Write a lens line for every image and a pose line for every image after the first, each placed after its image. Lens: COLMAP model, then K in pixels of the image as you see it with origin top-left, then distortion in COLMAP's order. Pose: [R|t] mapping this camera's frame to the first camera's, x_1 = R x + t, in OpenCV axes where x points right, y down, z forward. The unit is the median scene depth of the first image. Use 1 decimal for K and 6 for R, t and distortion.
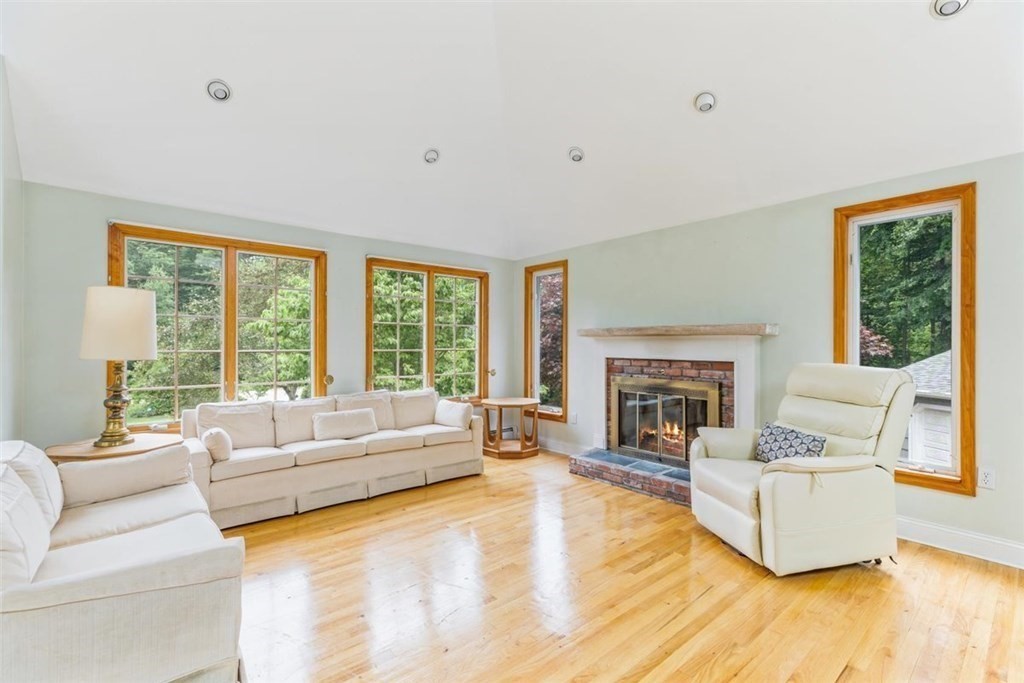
lens RADIAL K [[444.7, 0, 512.0], [0, 444.7, 341.5], [0, 0, 1]] dist [0.003846, 0.000547]
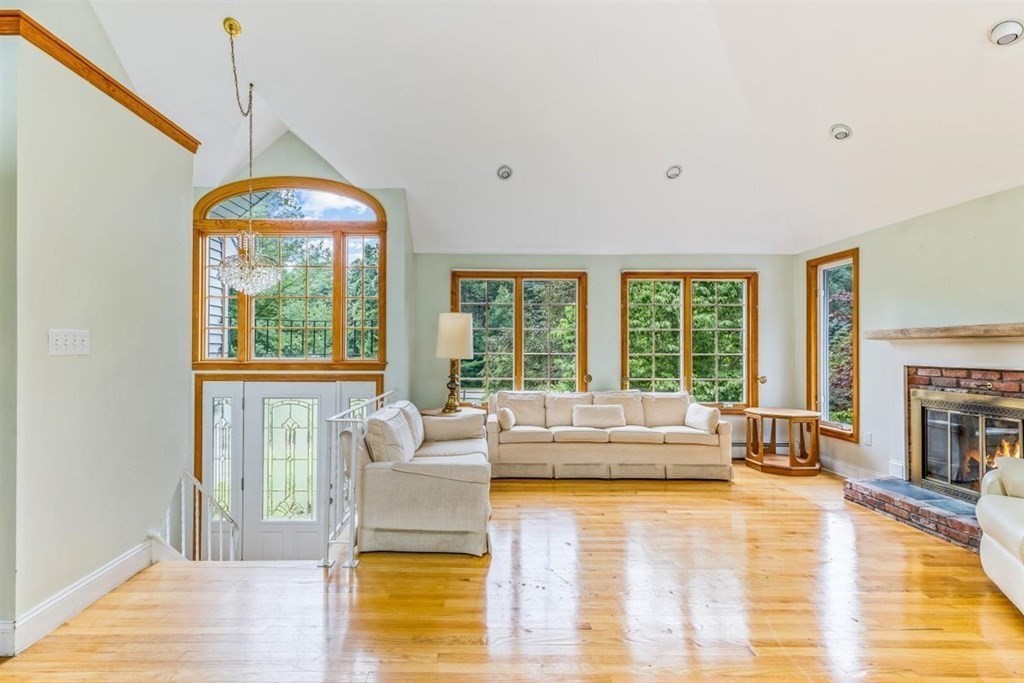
lens RADIAL K [[453.5, 0, 505.3], [0, 453.5, 343.7], [0, 0, 1]] dist [0.002985, 0.000579]
pose [[0.789923, -0.007164, -0.613164, 0.158791], [0.002714, 0.999963, -0.008186, 0.001606], [0.613200, 0.004802, 0.789913, -0.100640]]
